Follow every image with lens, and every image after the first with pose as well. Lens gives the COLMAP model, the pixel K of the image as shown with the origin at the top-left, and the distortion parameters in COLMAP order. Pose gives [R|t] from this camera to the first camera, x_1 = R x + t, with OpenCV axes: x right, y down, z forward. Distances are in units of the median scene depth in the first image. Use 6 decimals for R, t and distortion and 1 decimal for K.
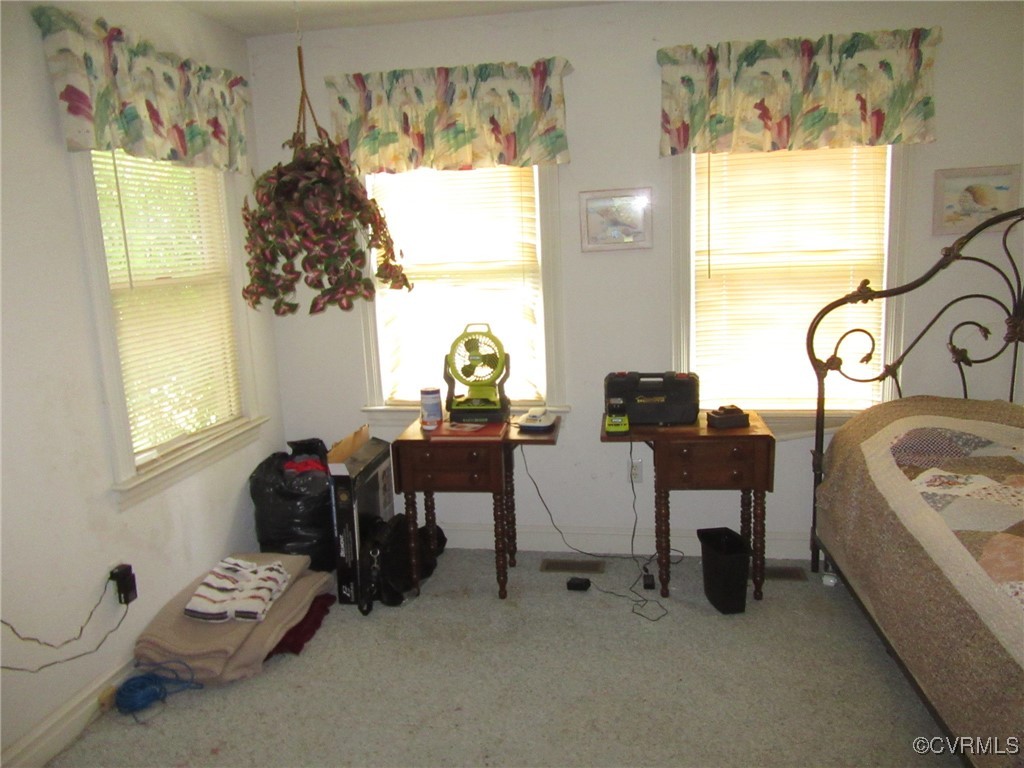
lens RADIAL K [[754.0, 0, 512.0], [0, 754.0, 384.0], [0, 0, 1]] dist [-0.003540, -0.005953]
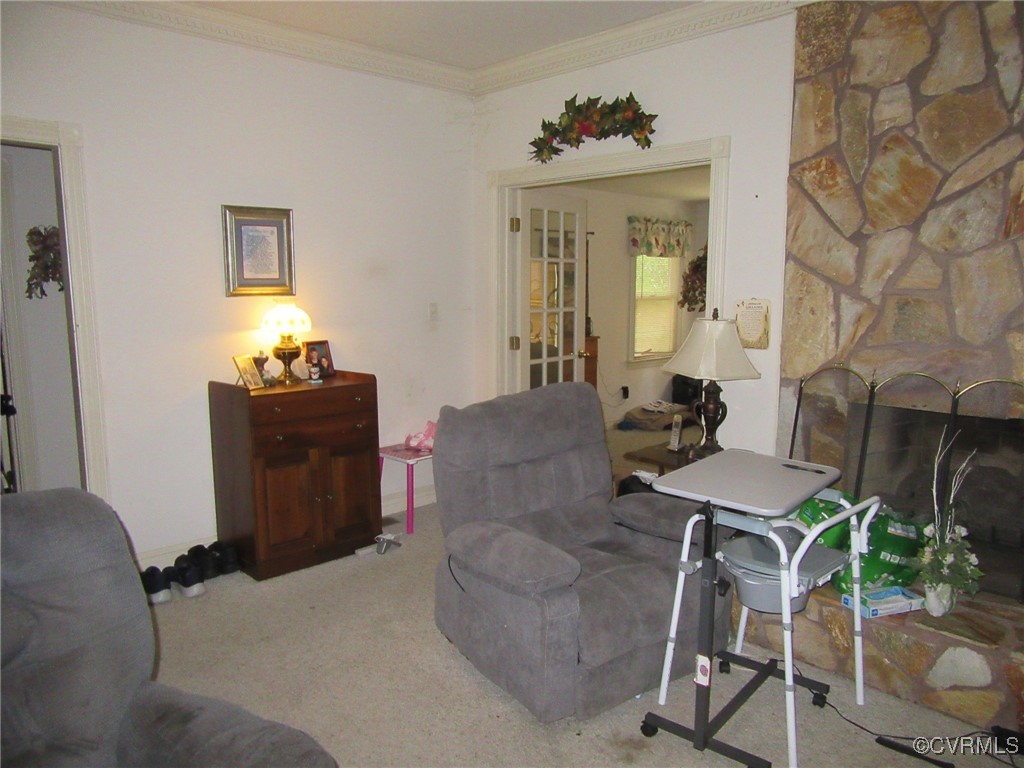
lens RADIAL K [[754.0, 0, 512.0], [0, 754.0, 384.0], [0, 0, 1]] dist [-0.003540, -0.005953]
pose [[0.801976, 0.127326, -0.583629, 0.886465], [-0.144116, 0.989400, 0.017817, 0.233576], [0.579712, 0.069821, 0.811825, -1.735285]]
